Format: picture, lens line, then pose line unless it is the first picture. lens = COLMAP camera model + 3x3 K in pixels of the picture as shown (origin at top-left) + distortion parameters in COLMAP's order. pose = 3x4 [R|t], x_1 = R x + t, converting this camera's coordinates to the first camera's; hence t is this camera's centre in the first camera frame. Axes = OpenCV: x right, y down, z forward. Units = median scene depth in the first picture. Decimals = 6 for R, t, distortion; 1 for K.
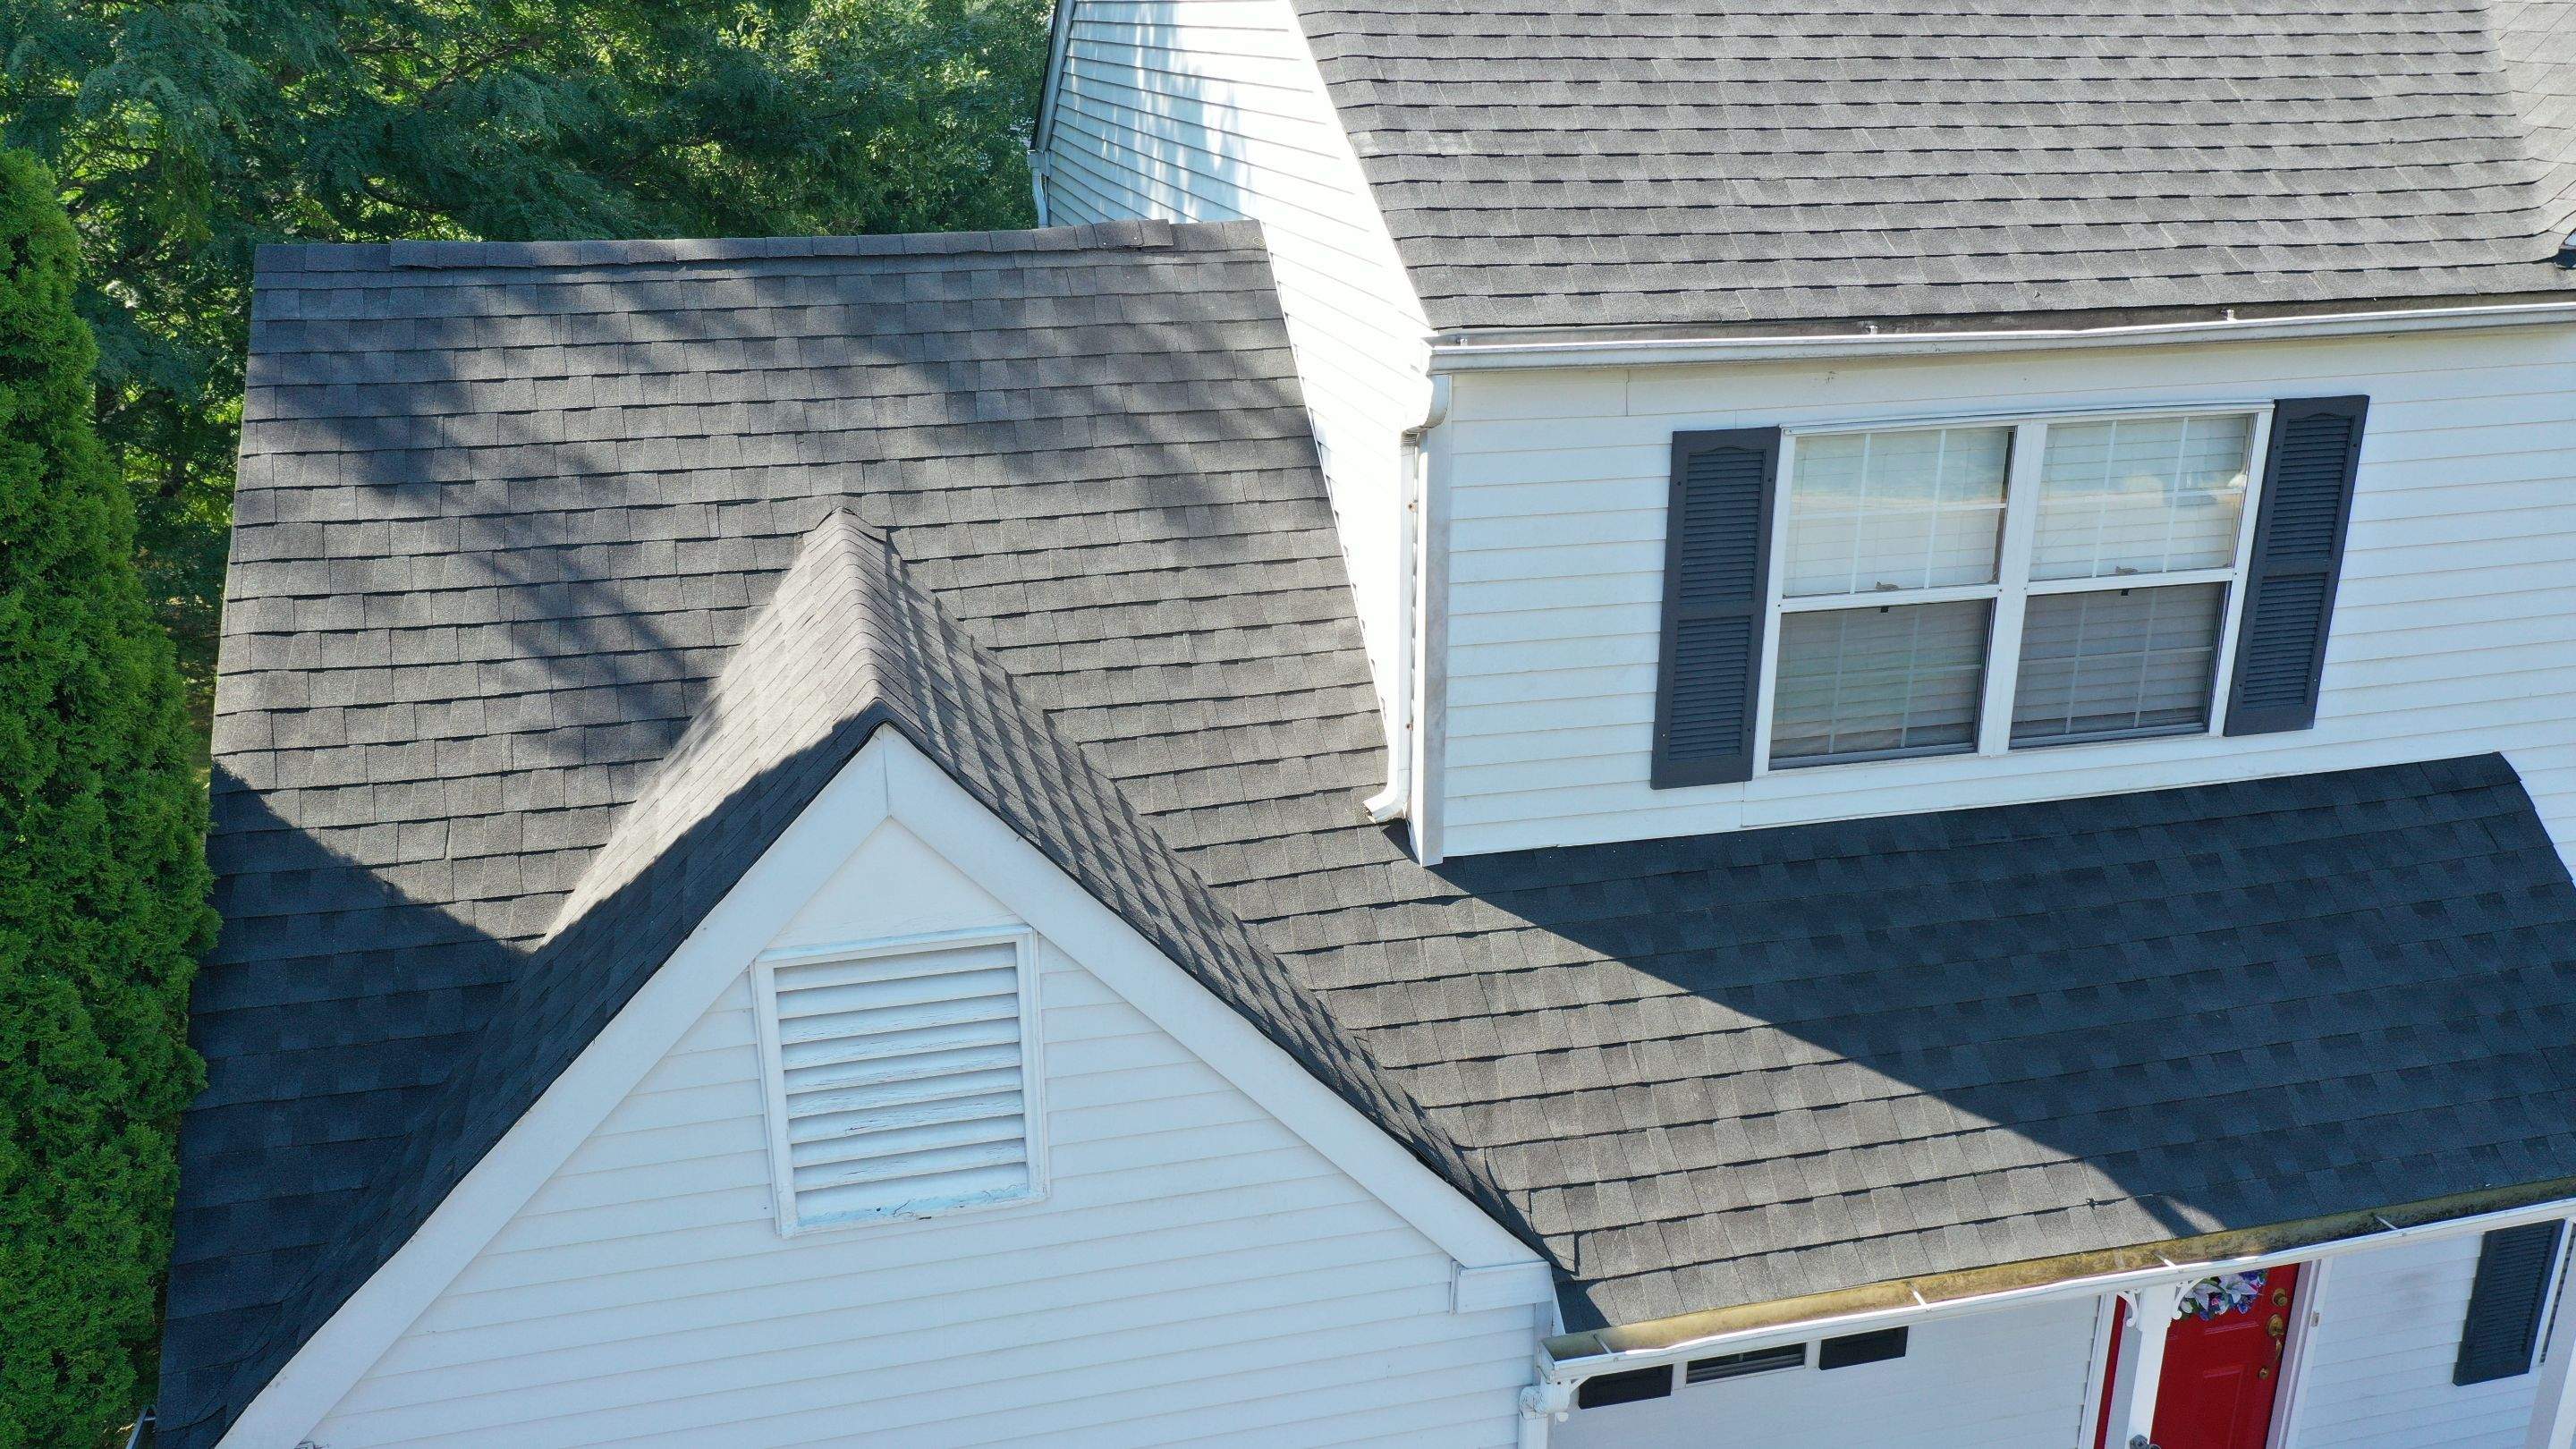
lens RADIAL K [[2041.2, 0, 1299.4], [0, 2041.2, 729.6], [0, 0, 1]] dist [0.016302, -0.001941]
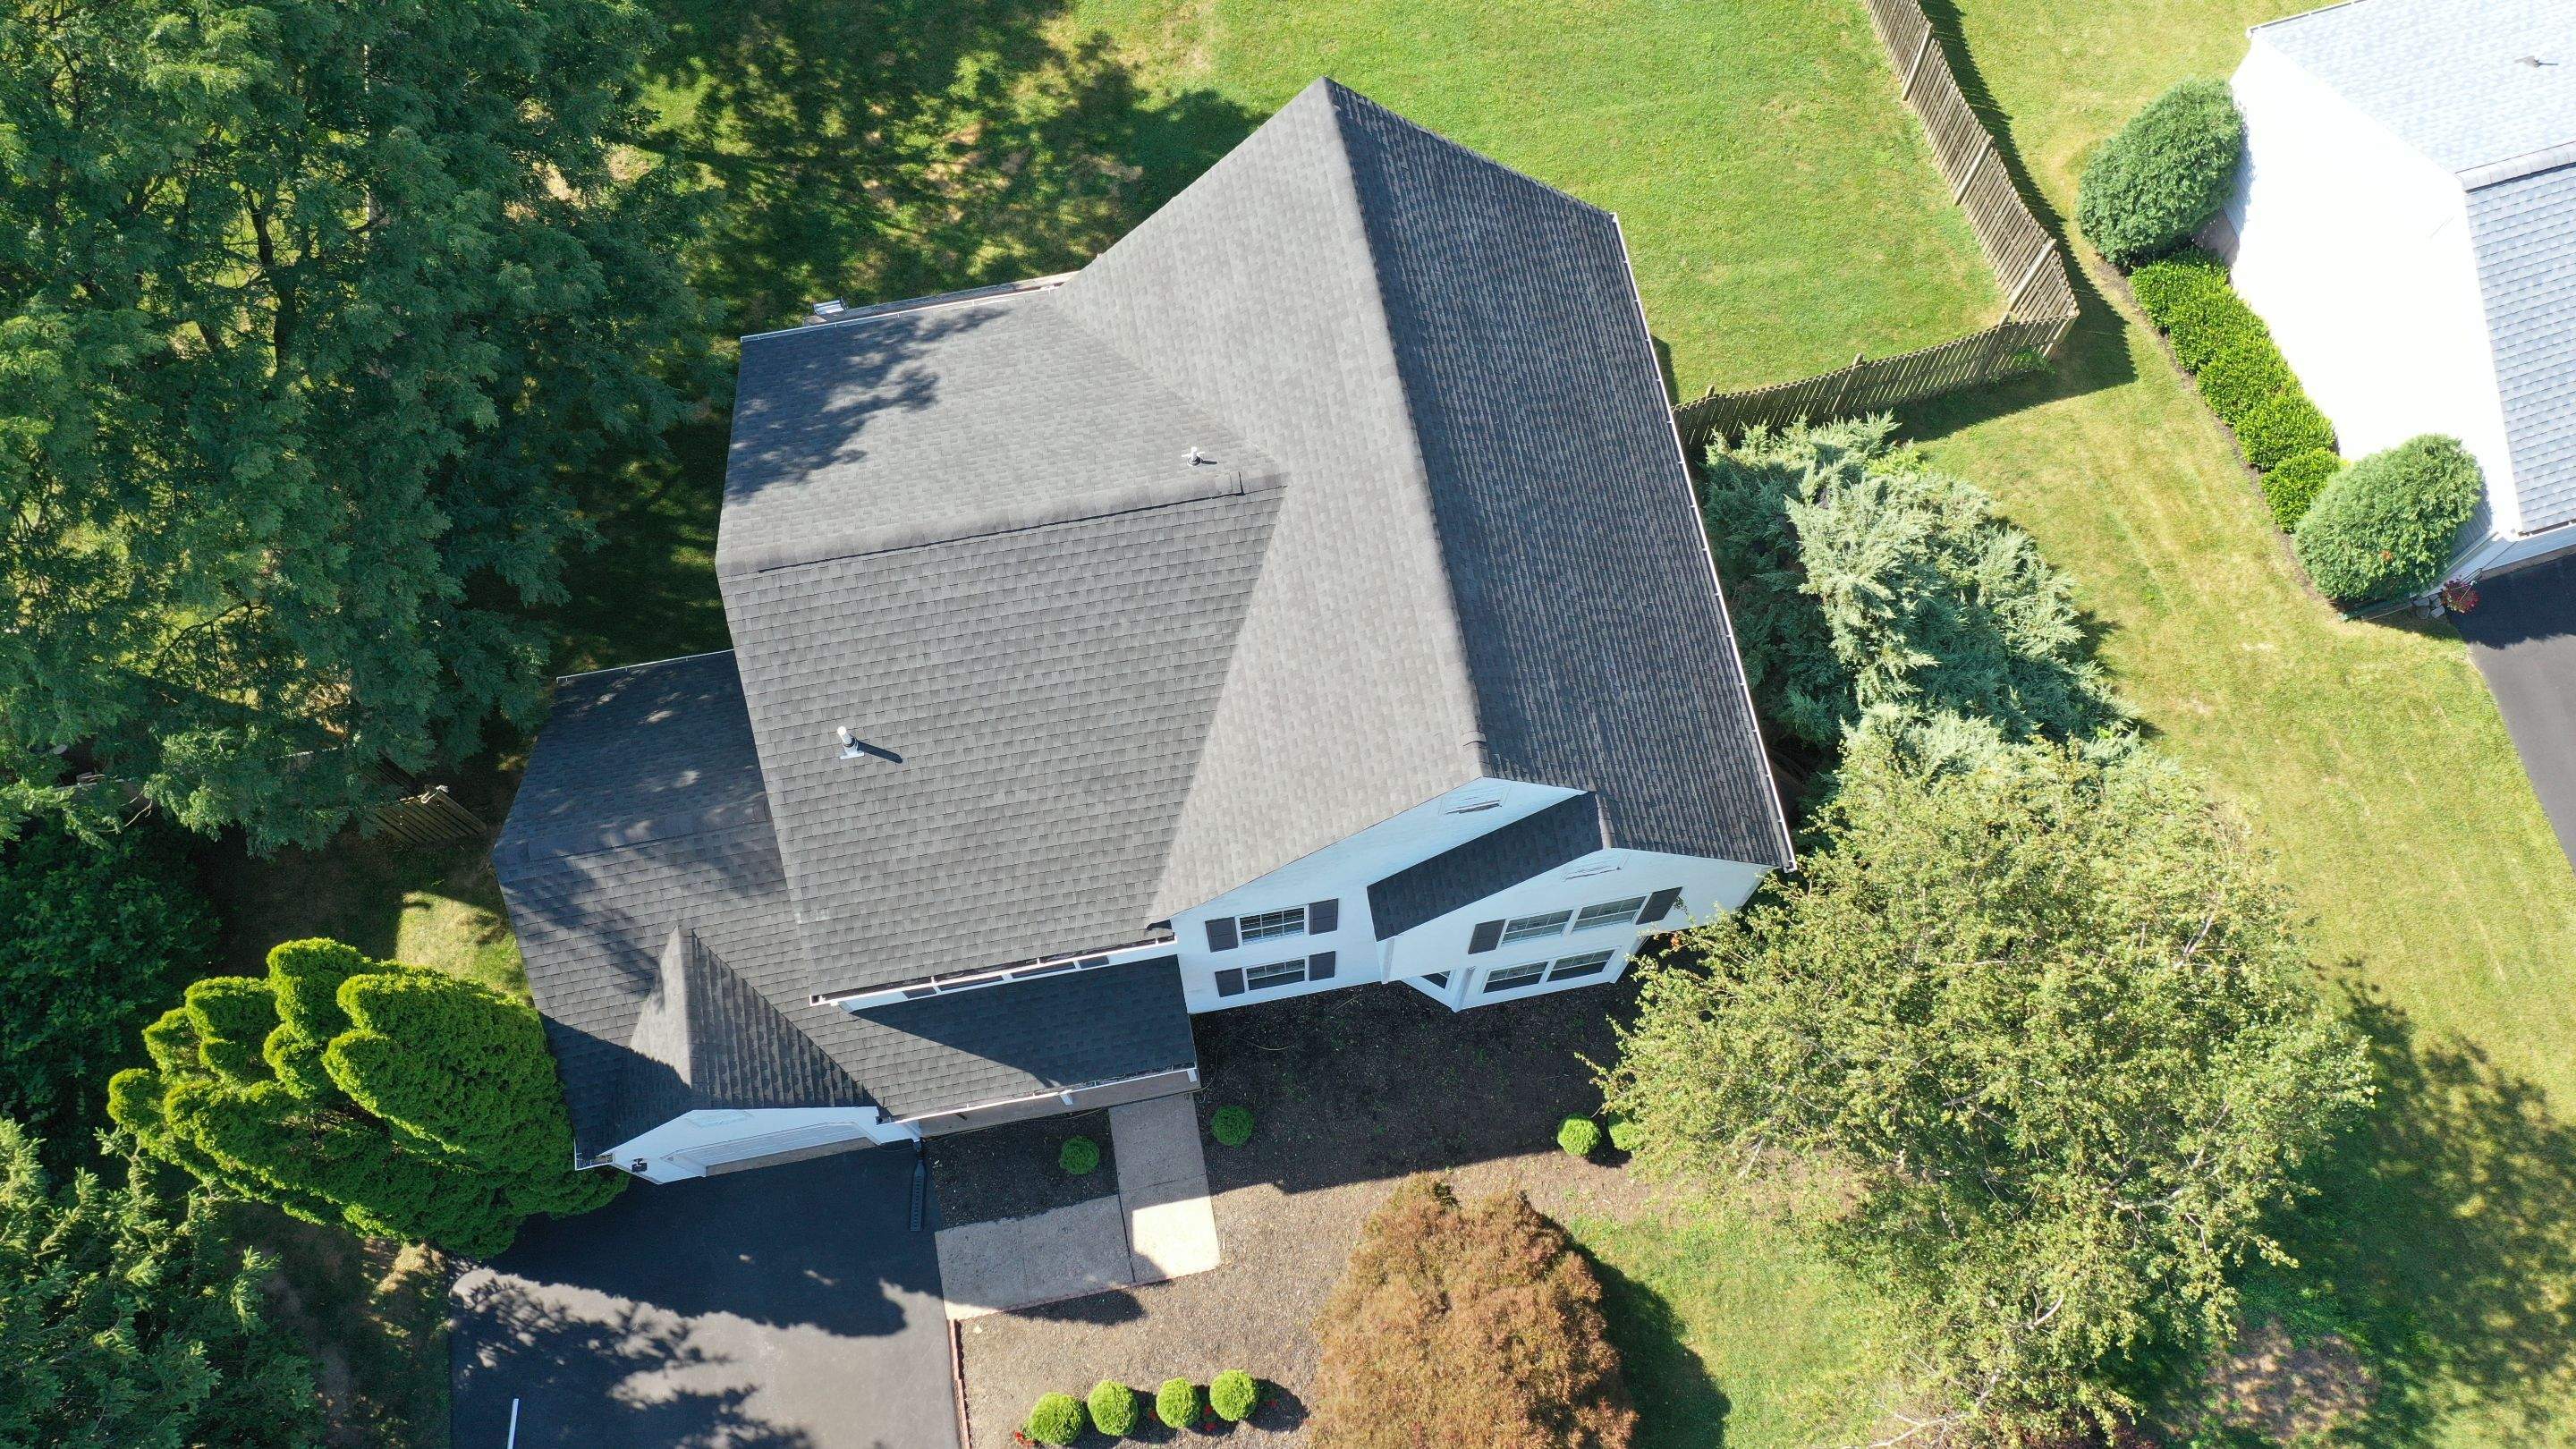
lens RADIAL K [[2041.2, 0, 1284.1], [0, 2041.2, 721.9], [0, 0, 1]] dist [0.016302, -0.001941]
pose [[0.996931, 0.070581, -0.033879, 0.972054], [-0.018069, 0.628480, 0.777616, -3.288057], [0.076177, -0.774617, 0.627826, -0.925797]]
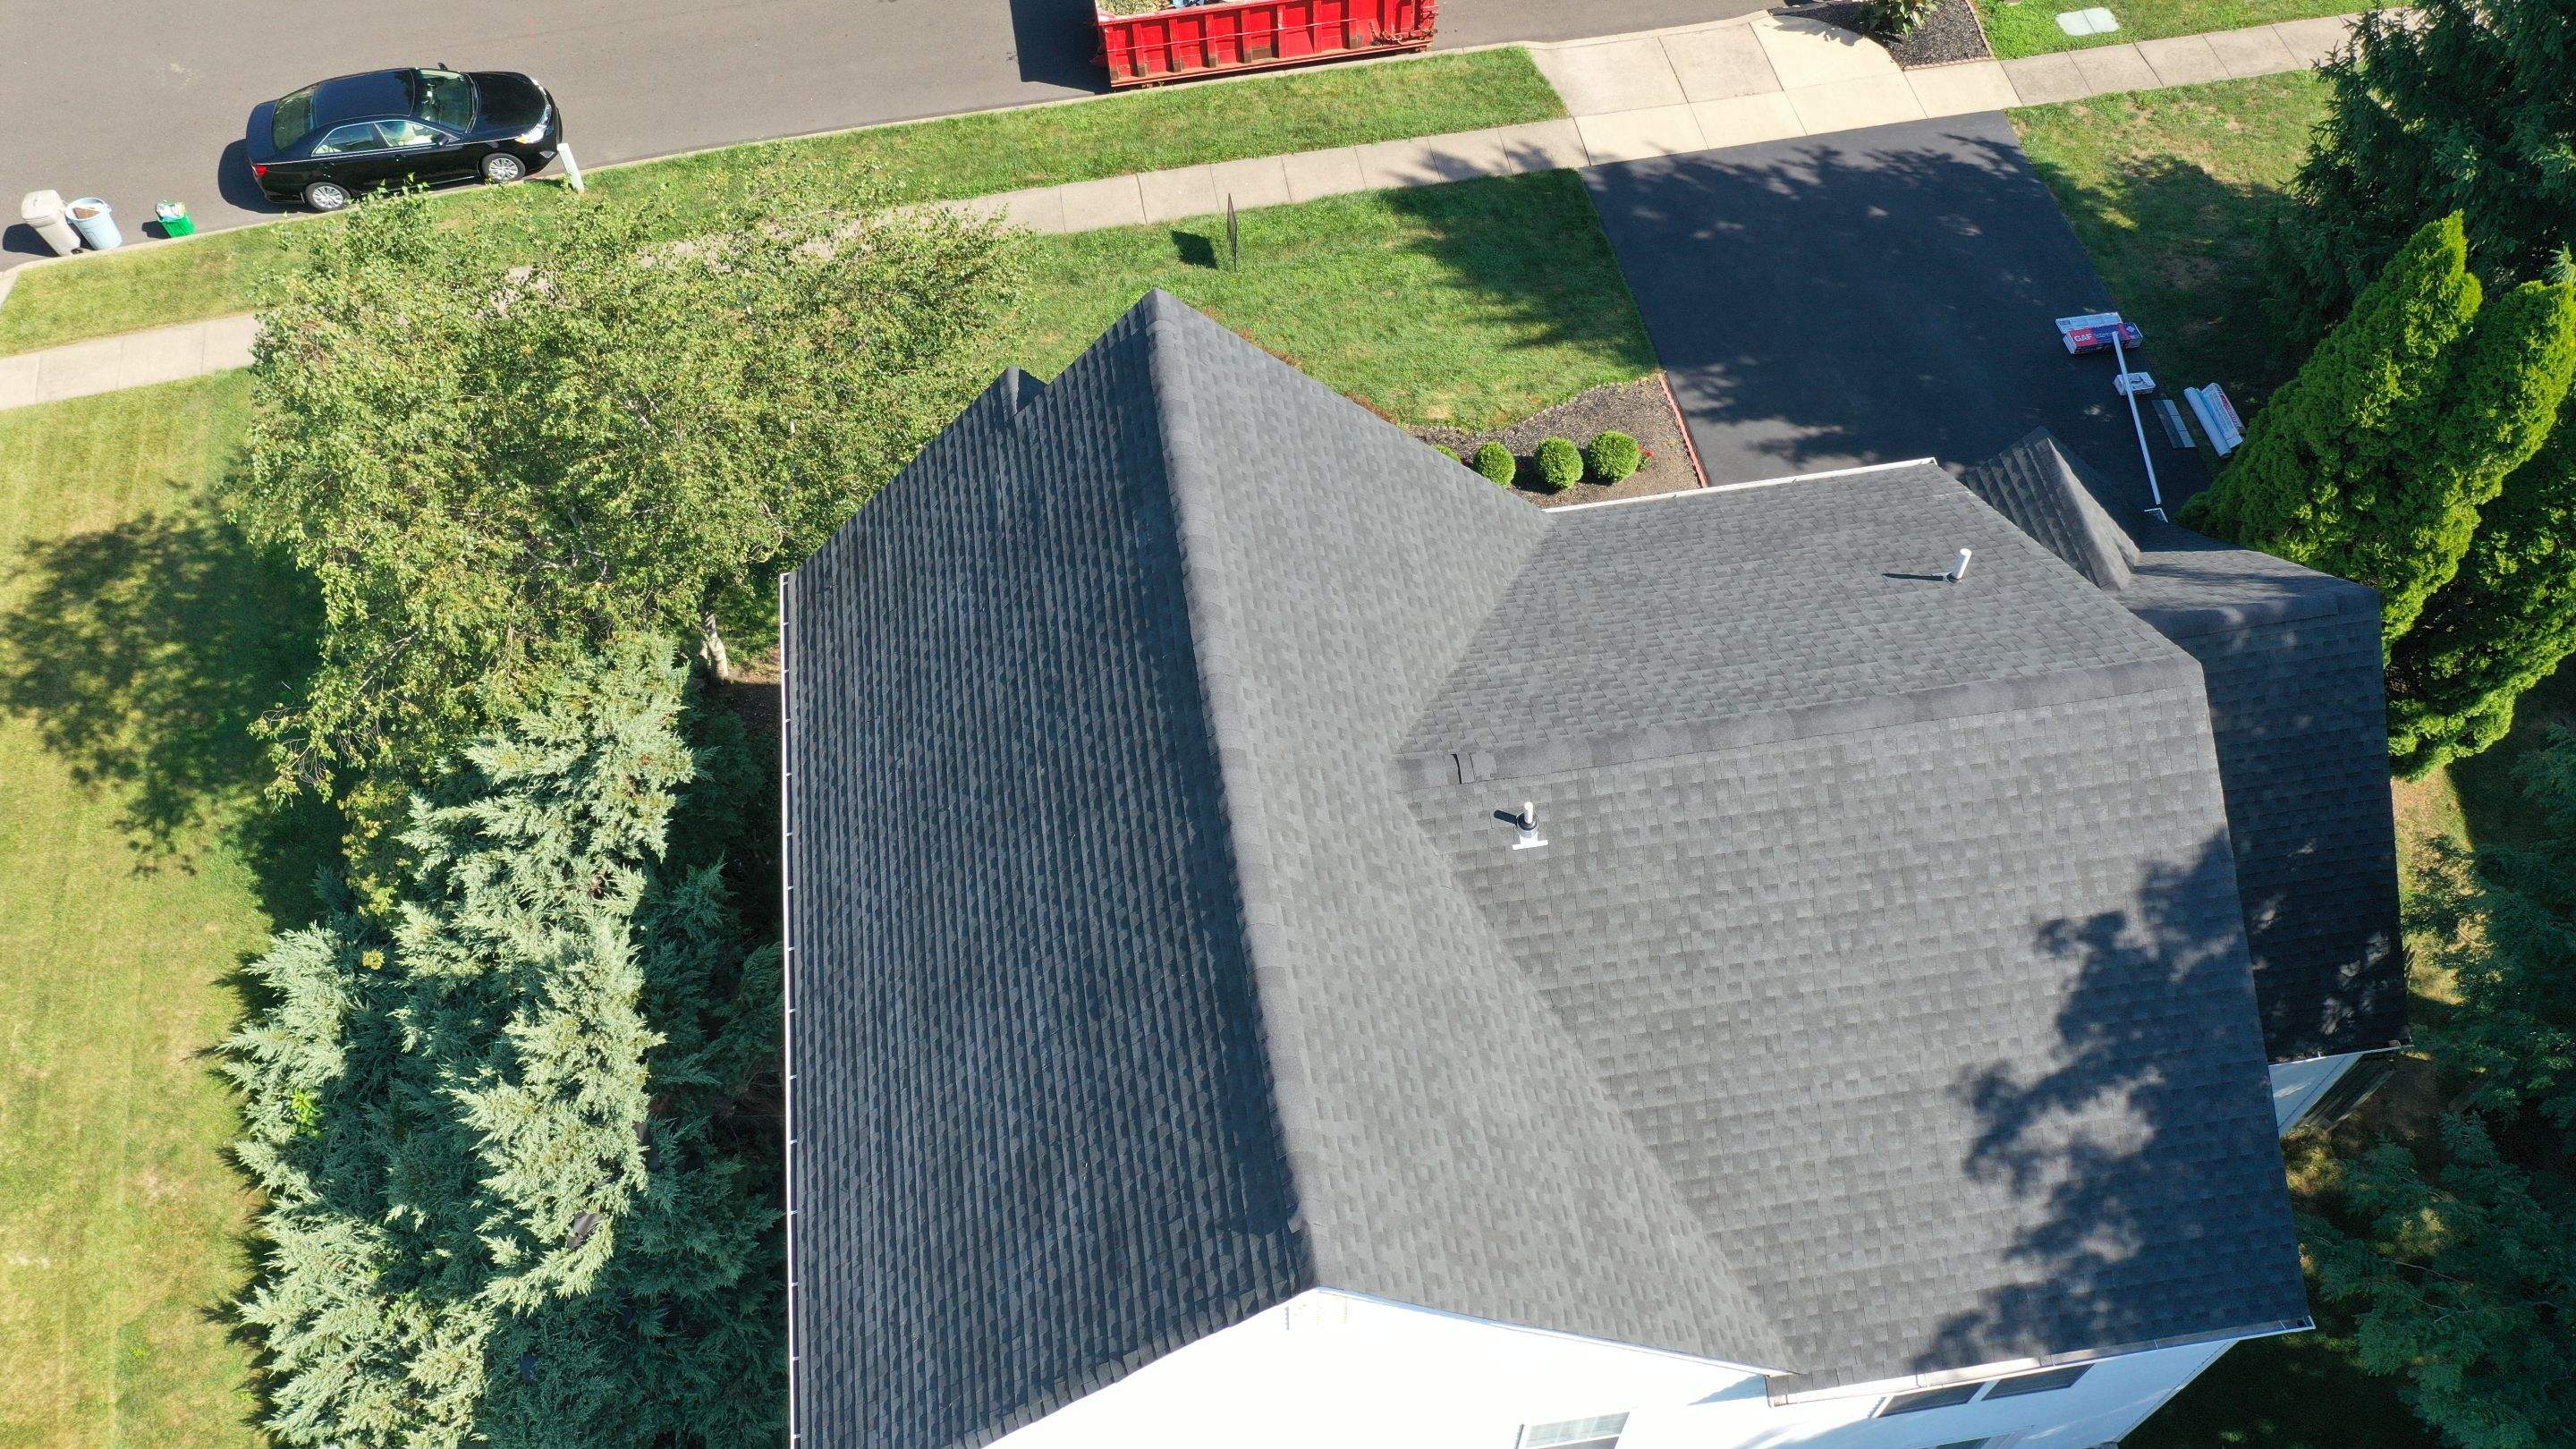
lens RADIAL K [[2041.2, 0, 1287.7], [0, 2041.2, 718.3], [0, 0, 1]] dist [0.016302, -0.001941]
pose [[-0.993741, -0.074973, 0.082817, 0.753987], [0.060320, 0.263861, 0.962673, -3.153124], [-0.094027, 0.961643, -0.257687, 2.168229]]
